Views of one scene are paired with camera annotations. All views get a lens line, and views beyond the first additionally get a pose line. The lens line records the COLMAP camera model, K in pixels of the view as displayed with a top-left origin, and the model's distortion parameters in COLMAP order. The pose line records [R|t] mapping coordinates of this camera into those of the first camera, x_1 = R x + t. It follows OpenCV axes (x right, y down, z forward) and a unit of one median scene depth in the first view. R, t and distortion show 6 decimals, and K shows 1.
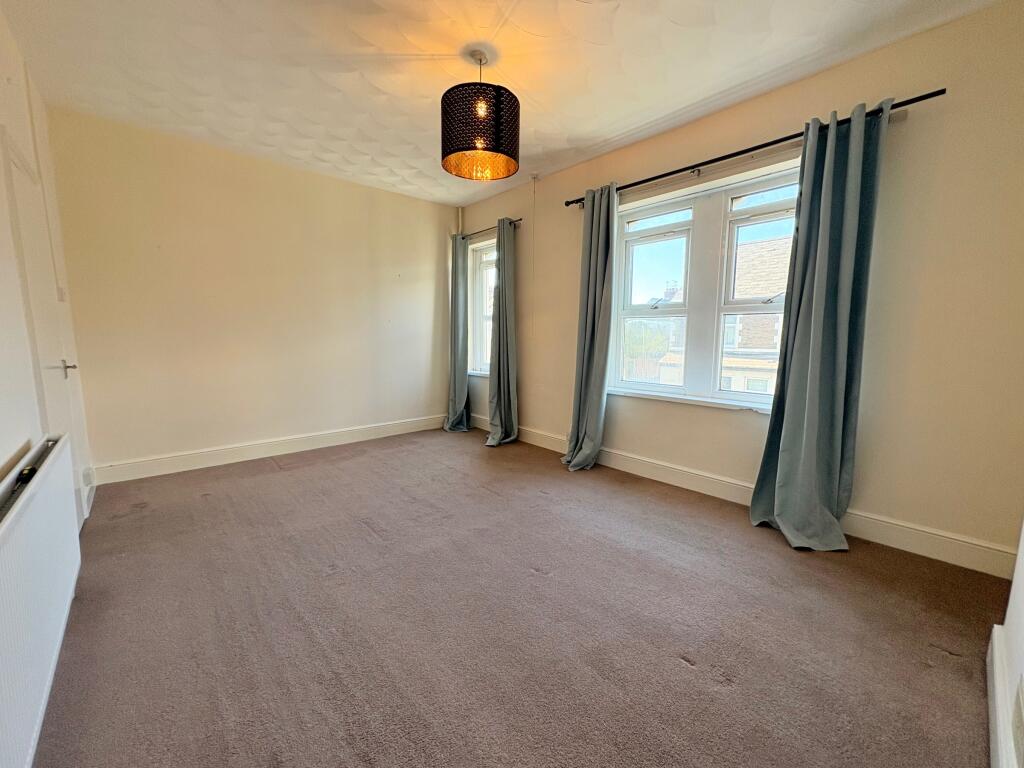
lens RADIAL K [[407.9, 0, 513.4], [0, 407.9, 386.2], [0, 0, 1]] dist [0.003029, -0.001213]
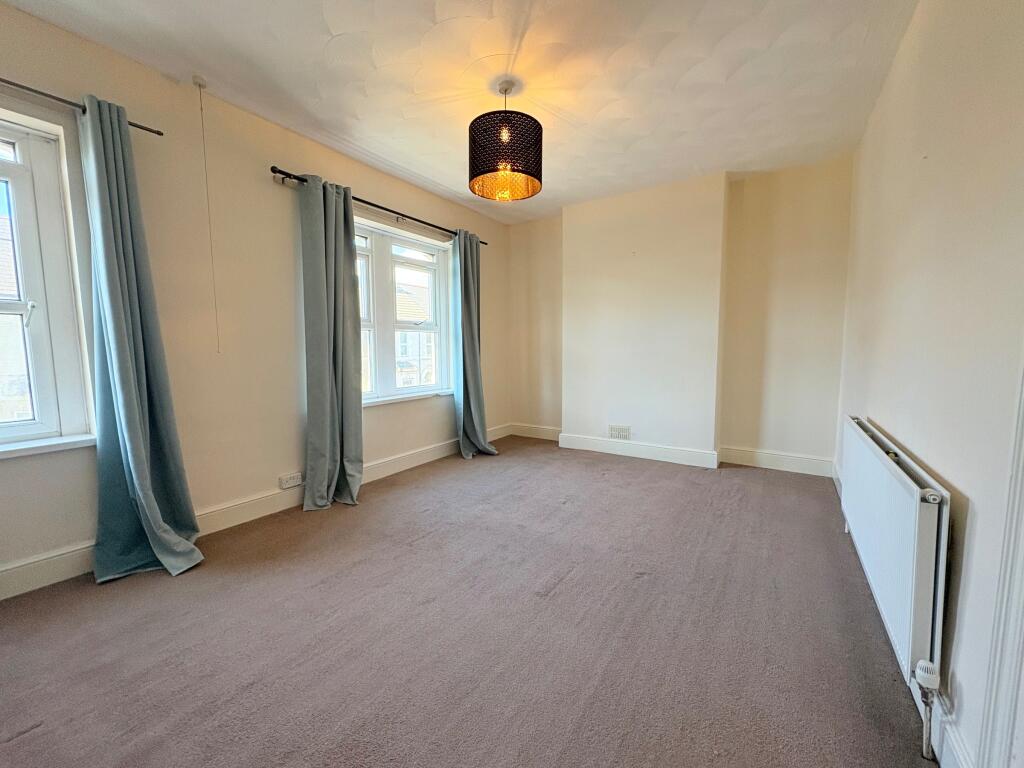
lens RADIAL K [[407.9, 0, 513.5], [0, 407.9, 383.7], [0, 0, 1]] dist [0.003029, -0.001213]
pose [[-0.248926, -0.090591, 0.964277, -0.867614], [0.126441, 0.984056, 0.125089, -0.125042], [-0.960234, 0.153062, -0.233502, 0.978513]]
